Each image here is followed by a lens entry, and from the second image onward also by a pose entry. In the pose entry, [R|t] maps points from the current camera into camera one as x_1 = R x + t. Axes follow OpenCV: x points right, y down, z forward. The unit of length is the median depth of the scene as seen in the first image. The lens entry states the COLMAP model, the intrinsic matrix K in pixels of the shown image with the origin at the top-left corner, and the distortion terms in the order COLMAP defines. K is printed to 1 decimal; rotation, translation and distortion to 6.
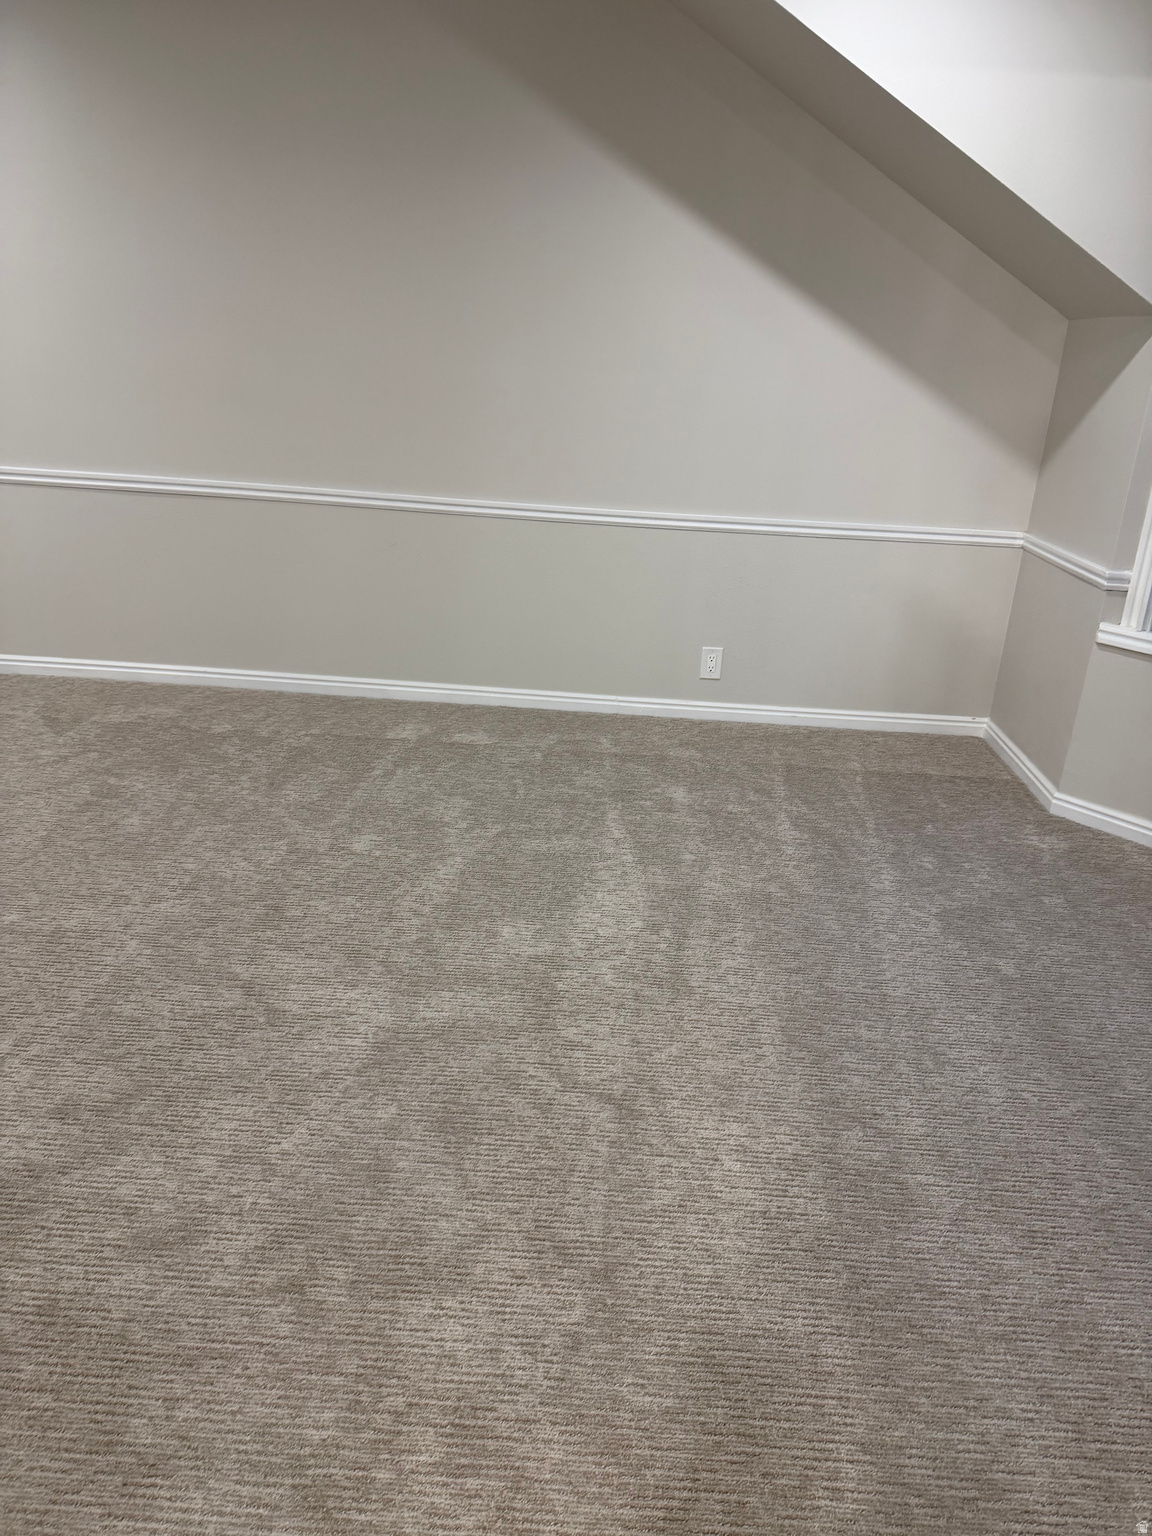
lens RADIAL K [[1058.6, 0, 576.0], [0, 1058.6, 768.0], [0, 0, 1]] dist [0.001349, -0.005196]
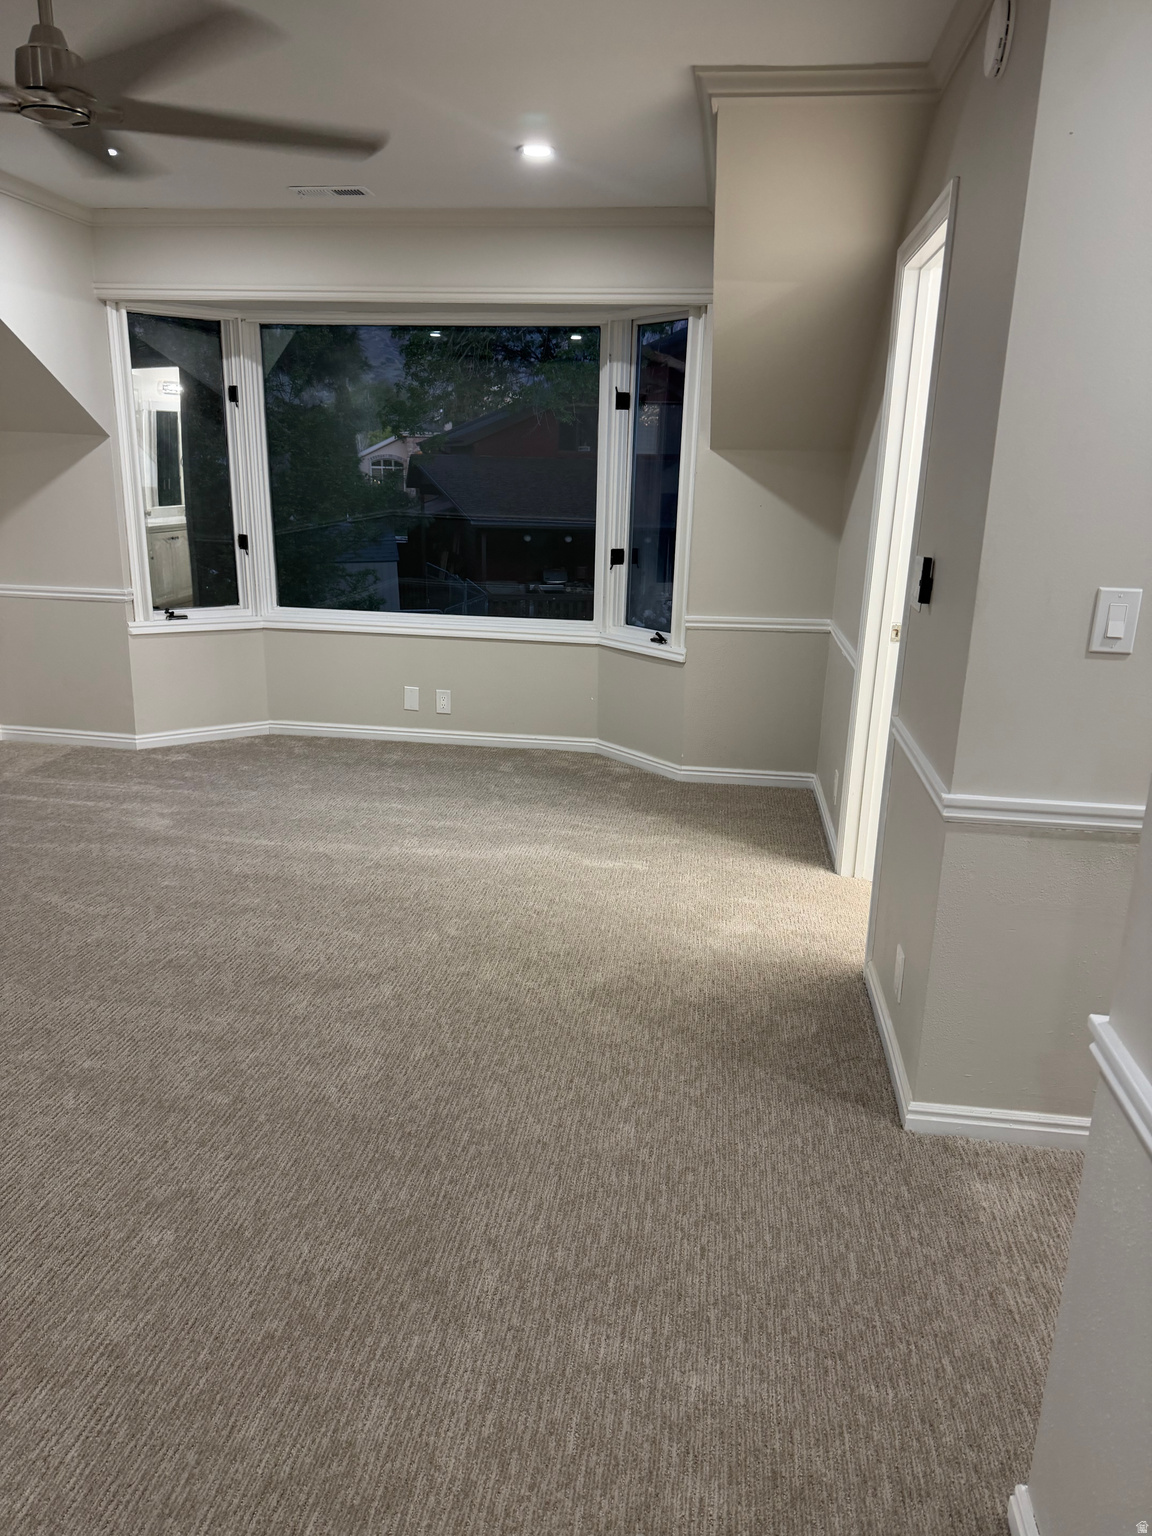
lens RADIAL K [[1058.6, 0, 576.0], [0, 1058.6, 768.0], [0, 0, 1]] dist [0.001349, -0.005196]
pose [[0.101542, -0.319548, 0.942114, -1.019748], [0.340796, 0.900882, 0.268831, -0.140902], [-0.934638, 0.293771, 0.200378, 0.124773]]
